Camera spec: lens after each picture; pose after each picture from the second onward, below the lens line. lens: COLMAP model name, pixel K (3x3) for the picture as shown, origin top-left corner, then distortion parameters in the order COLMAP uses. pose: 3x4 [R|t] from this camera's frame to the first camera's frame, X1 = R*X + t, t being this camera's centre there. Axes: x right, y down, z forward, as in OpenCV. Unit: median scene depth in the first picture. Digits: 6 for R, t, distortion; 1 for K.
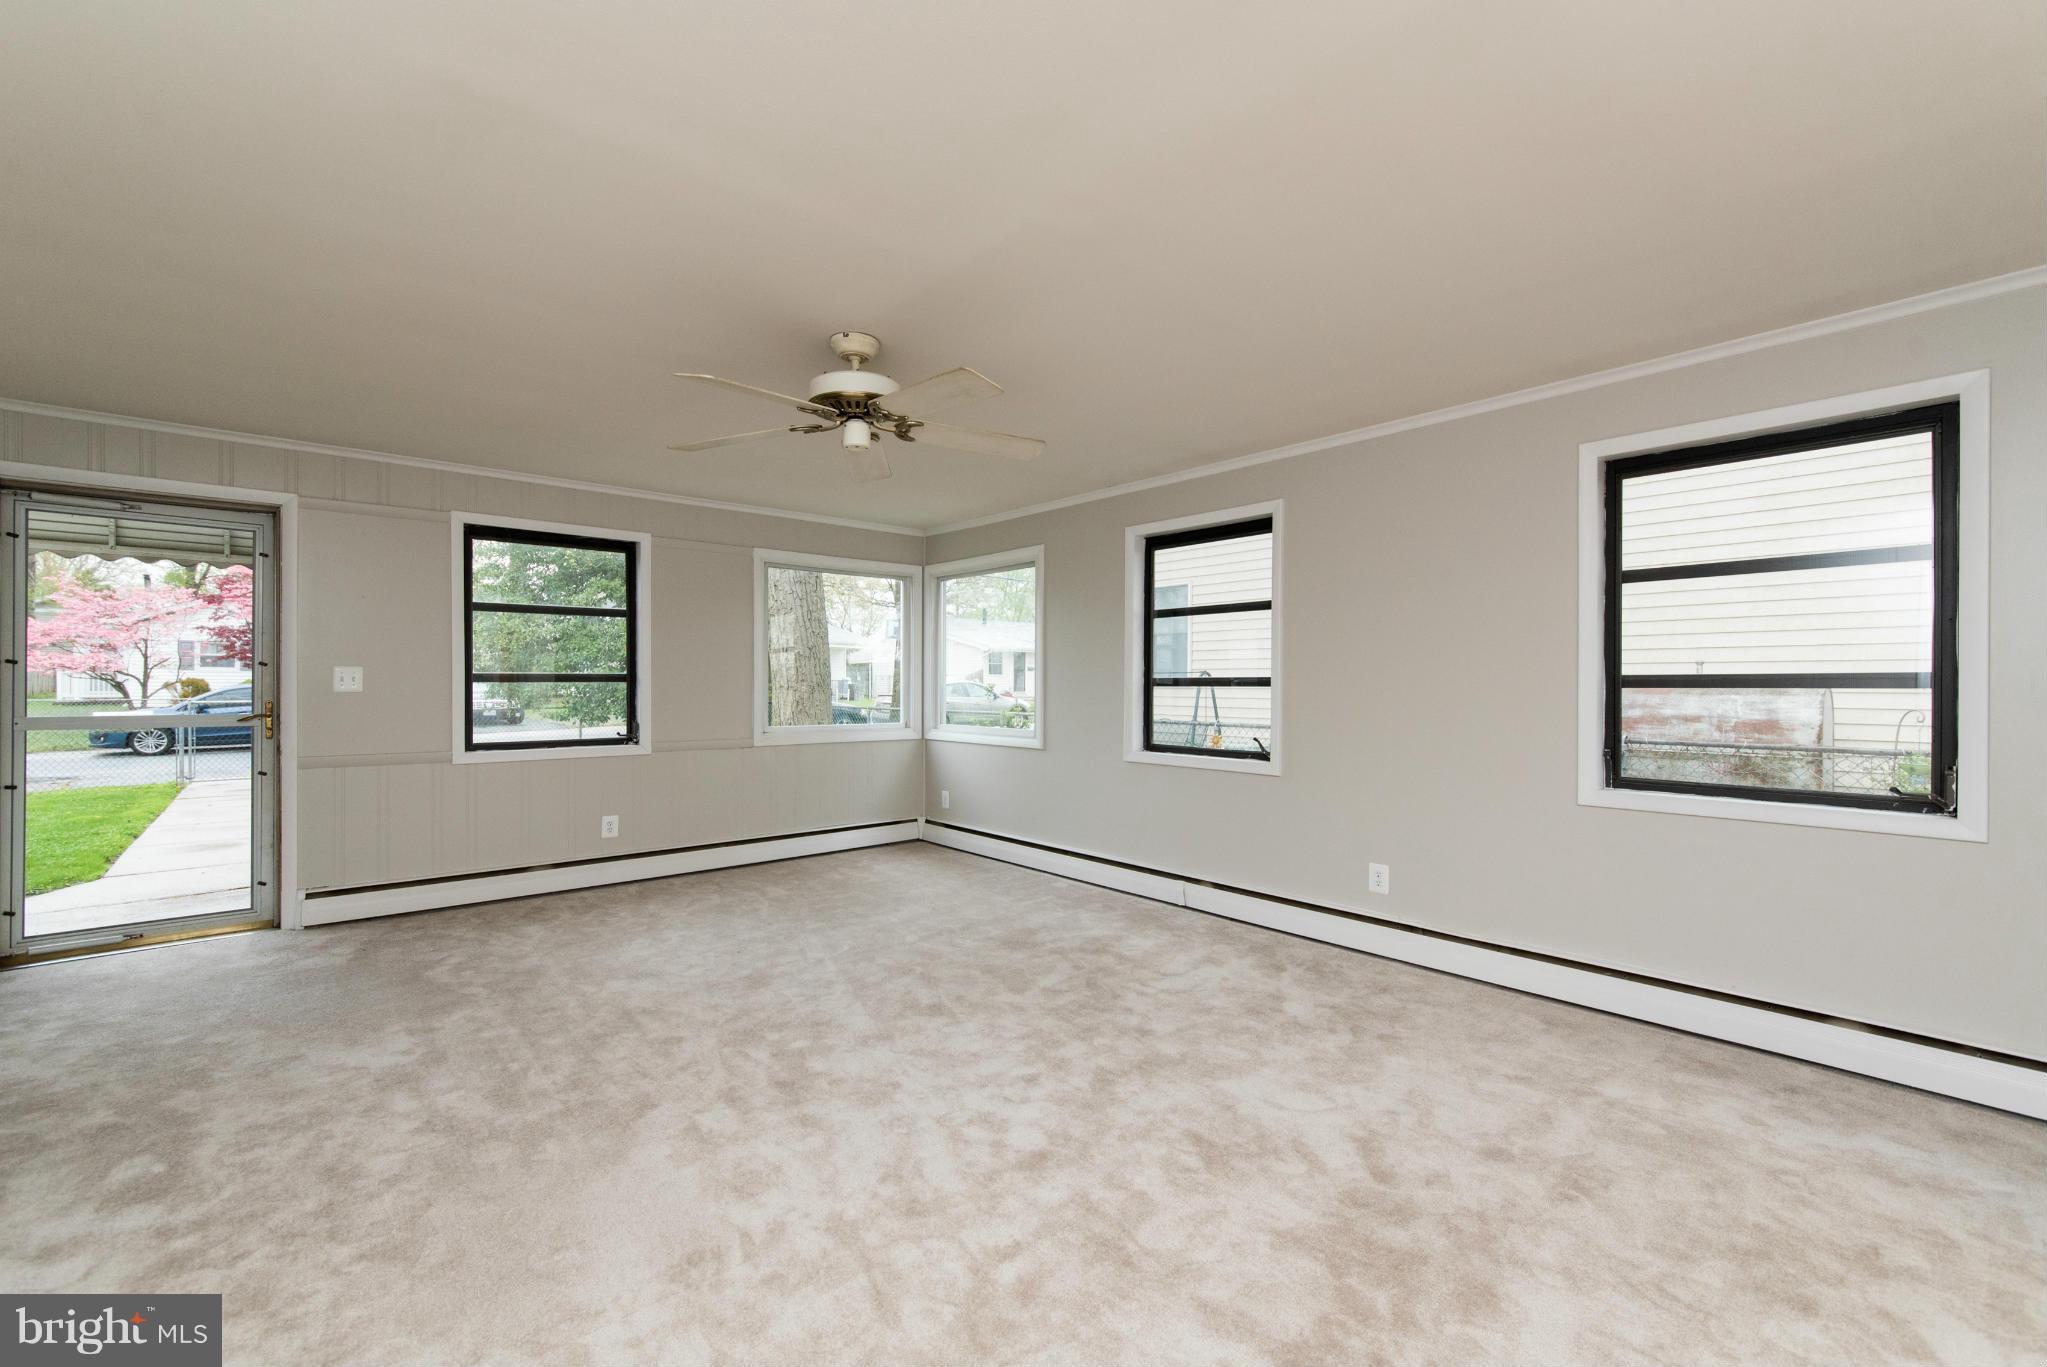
lens RADIAL K [[841.6, 0, 1023.5], [0, 841.6, 683.5], [0, 0, 1]] dist [-0.006286, -0.000171]
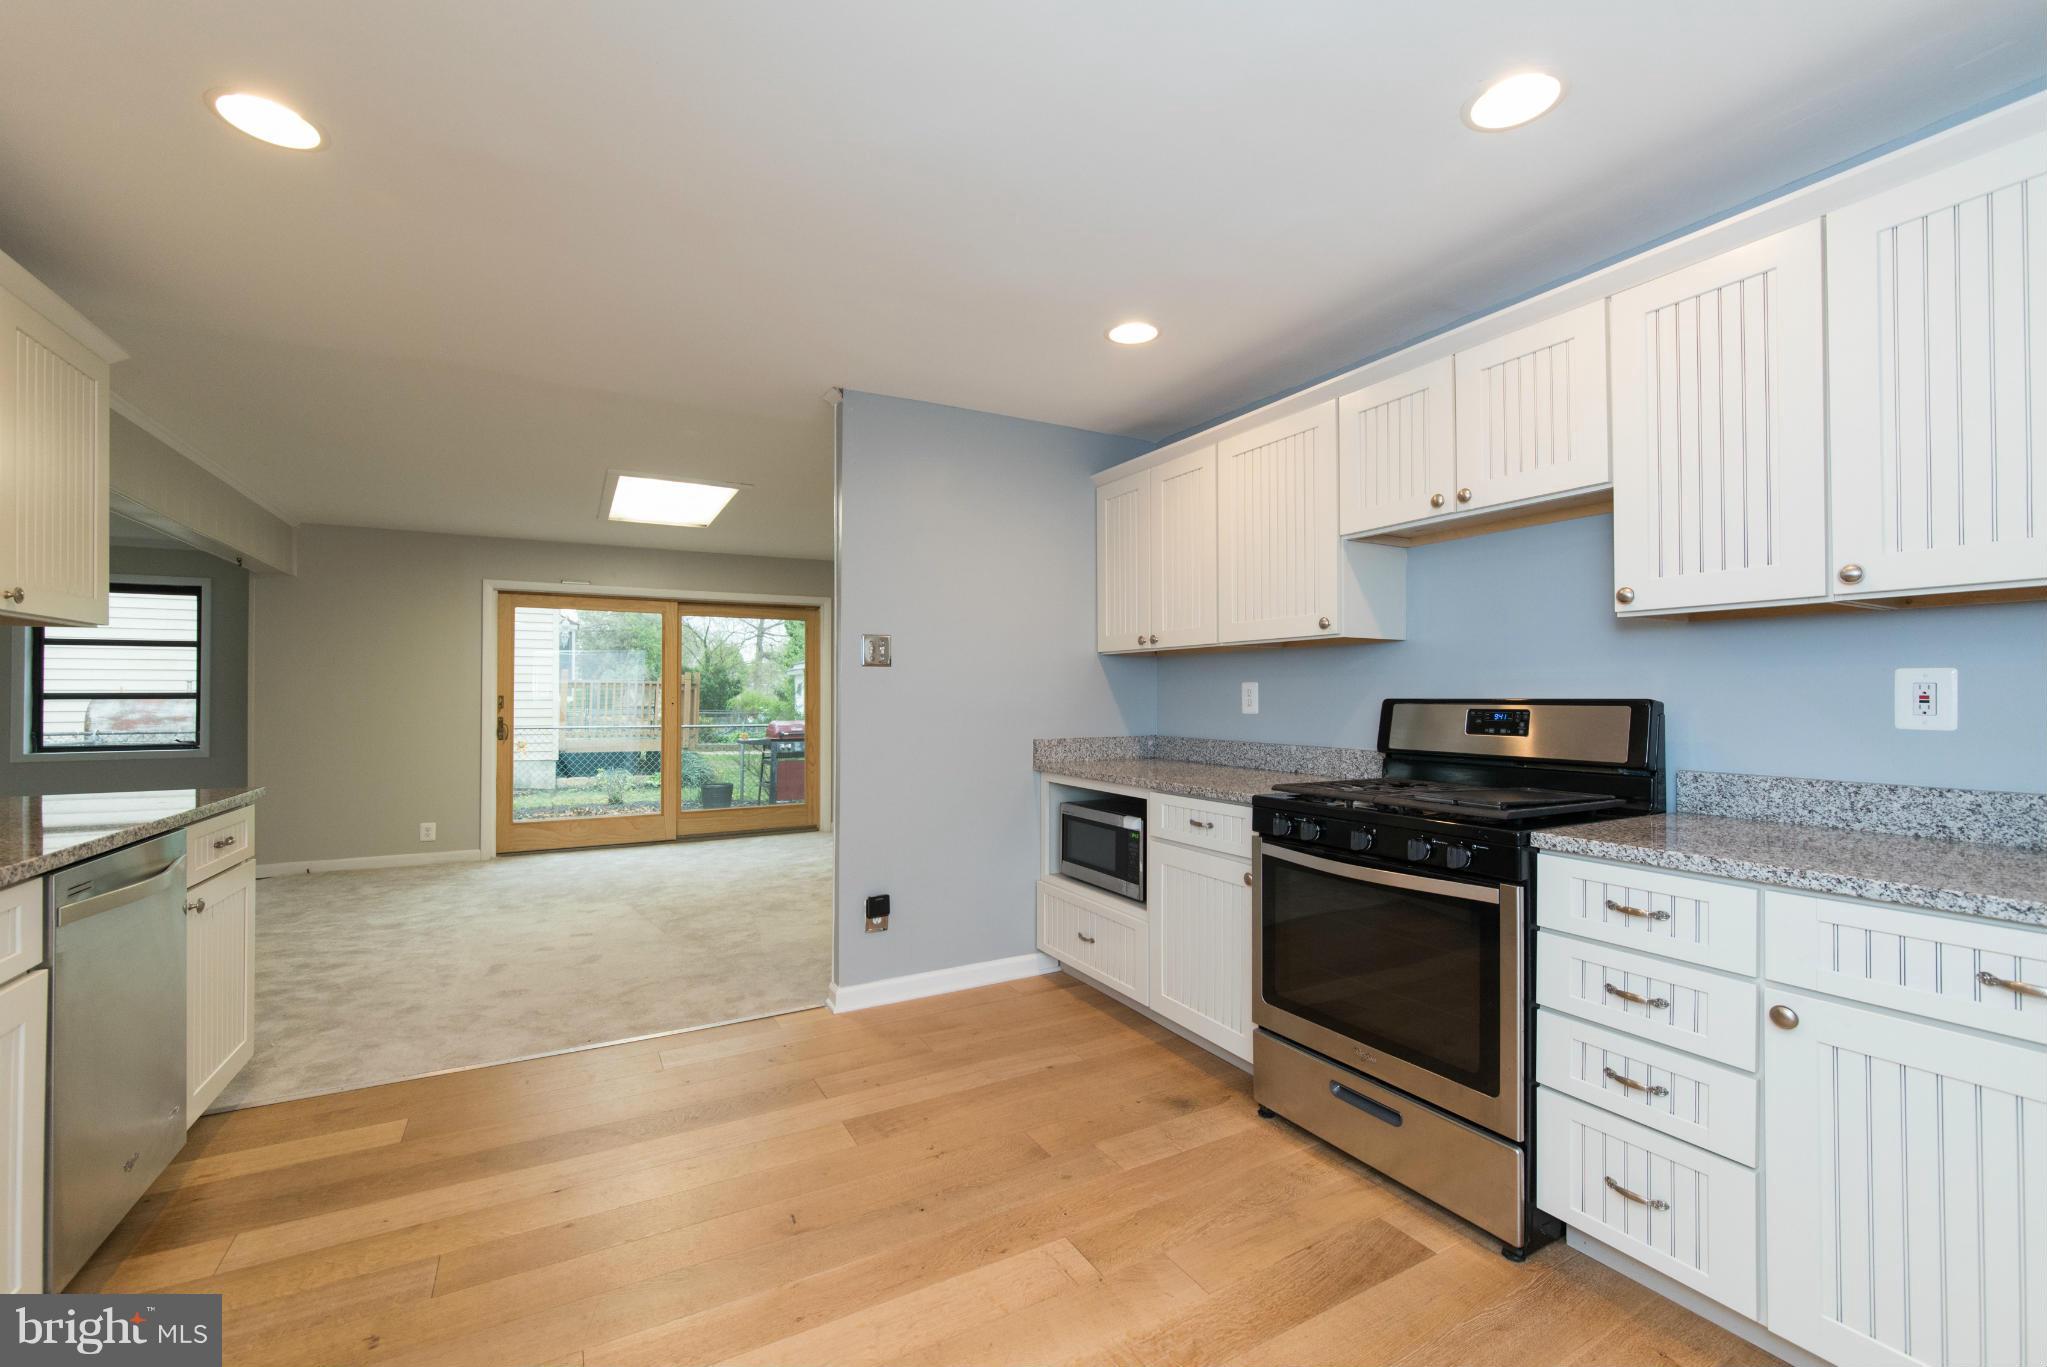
lens RADIAL K [[841.6, 0, 1023.5], [0, 841.6, 683.5], [0, 0, 1]] dist [-0.006286, -0.000171]
pose [[0.202145, 0.005867, 0.979338, -0.515207], [0.000841, 0.999981, -0.006164, -0.013608], [-0.979355, 0.002070, 0.202136, -1.155550]]
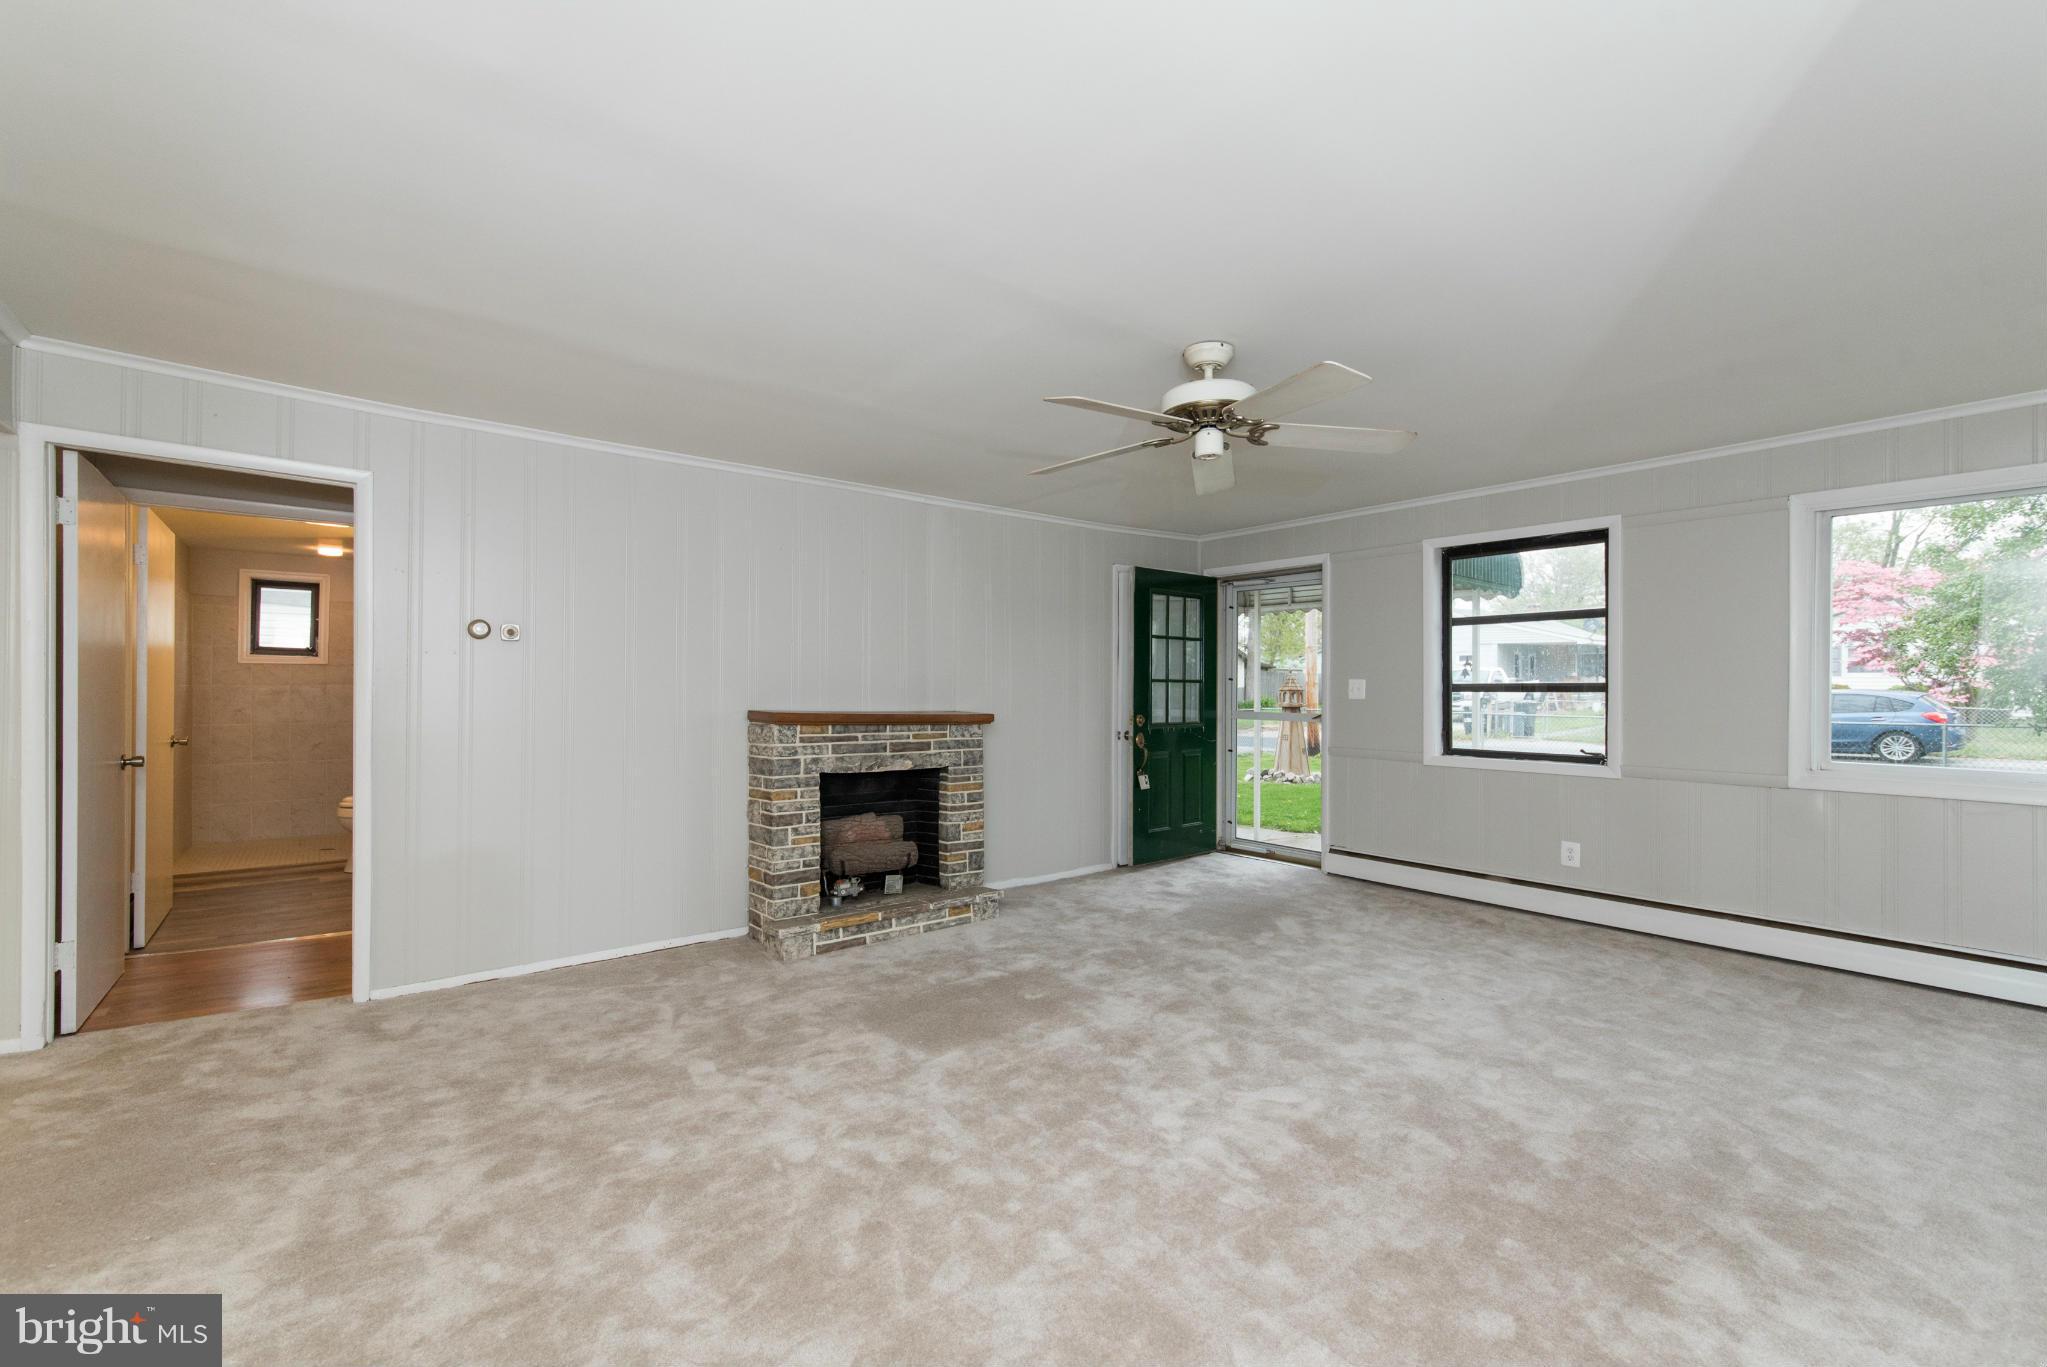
lens RADIAL K [[874.1, 0, 1023.5], [0, 874.1, 683.5], [0, 0, 1]] dist [-0.001863, -0.000046]
pose [[-0.050073, -0.004986, -0.998733, 0.550337], [-0.001501, 0.999987, -0.004917, -0.006427], [0.998744, 0.001253, -0.050080, 0.553907]]
